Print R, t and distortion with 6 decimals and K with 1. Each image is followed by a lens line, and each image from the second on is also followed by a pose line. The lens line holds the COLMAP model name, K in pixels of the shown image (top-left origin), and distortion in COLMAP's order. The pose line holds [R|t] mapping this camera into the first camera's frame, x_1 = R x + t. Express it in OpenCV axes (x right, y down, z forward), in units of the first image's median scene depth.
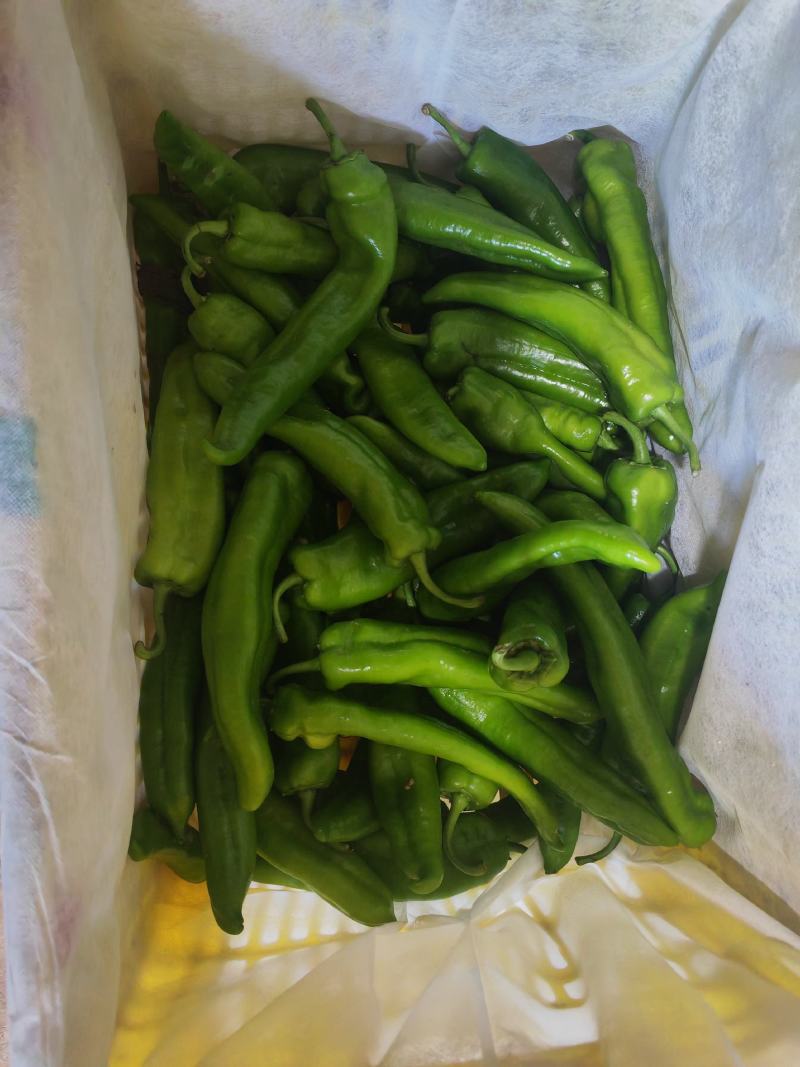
lens RADIAL K [[831.5, 0, 400.0], [0, 831.5, 533.5], [0, 0, 1]] dist [0.038657, -0.045929]
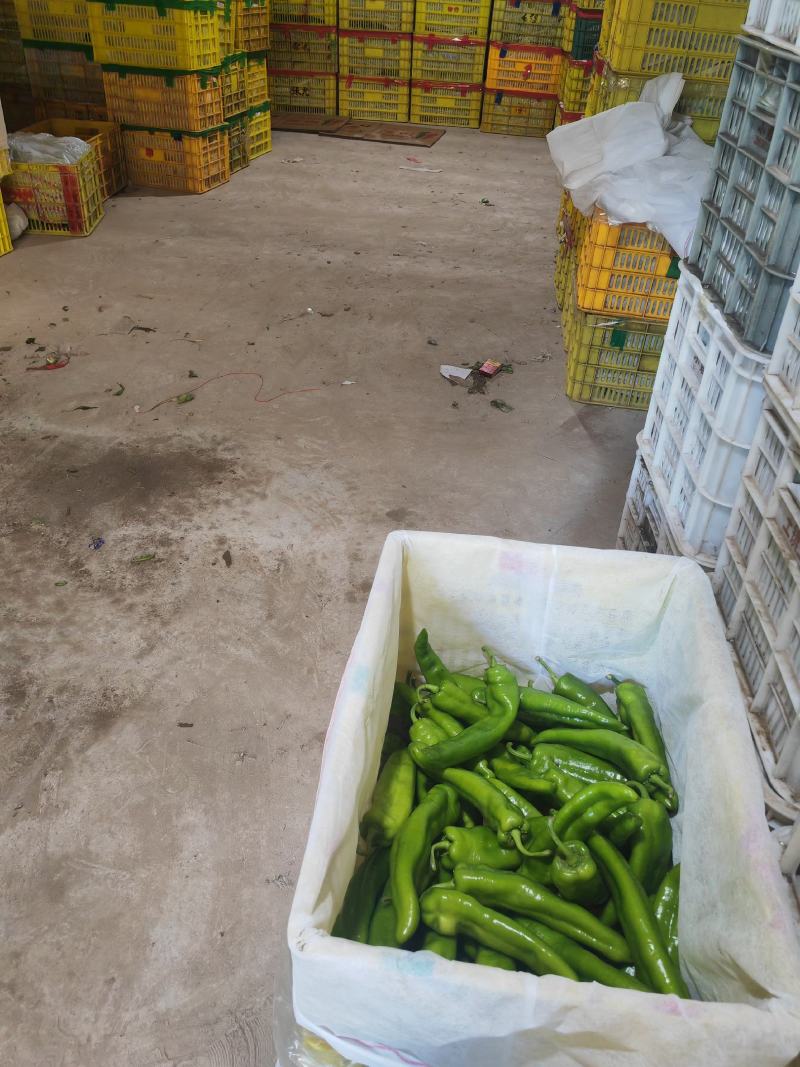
lens RADIAL K [[831.5, 0, 400.0], [0, 831.5, 533.5], [0, 0, 1]] dist [0.038657, -0.045929]
pose [[0.977094, 0.037596, -0.209463, 0.123182], [-0.189164, 0.604354, -0.773934, 1.024100], [0.097493, 0.795828, 0.597622, -0.562244]]
